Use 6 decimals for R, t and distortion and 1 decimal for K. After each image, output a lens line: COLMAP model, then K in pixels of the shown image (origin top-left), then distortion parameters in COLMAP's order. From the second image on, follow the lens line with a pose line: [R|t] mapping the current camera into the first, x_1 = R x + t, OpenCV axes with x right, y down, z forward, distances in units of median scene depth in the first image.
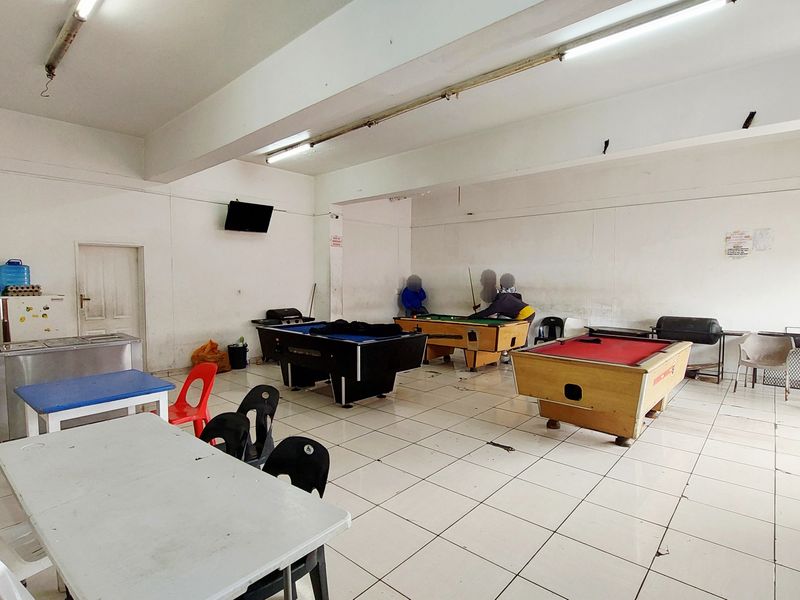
lens RADIAL K [[424.6, 0, 397.2], [0, 424.6, 301.5], [0, 0, 1]] dist [-0.005084, -0.004193]
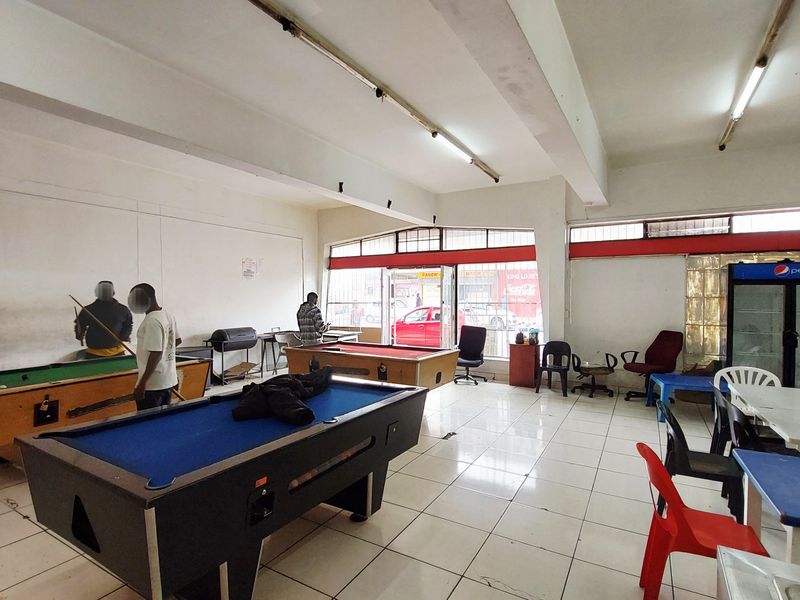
lens RADIAL K [[424.6, 0, 397.5], [0, 424.6, 298.4], [0, 0, 1]] dist [-0.005084, -0.004193]
pose [[-0.193243, -0.011008, 0.981089, -0.571631], [0.044688, 0.998801, 0.020009, -0.052437], [-0.980133, 0.047710, -0.192520, 0.858464]]
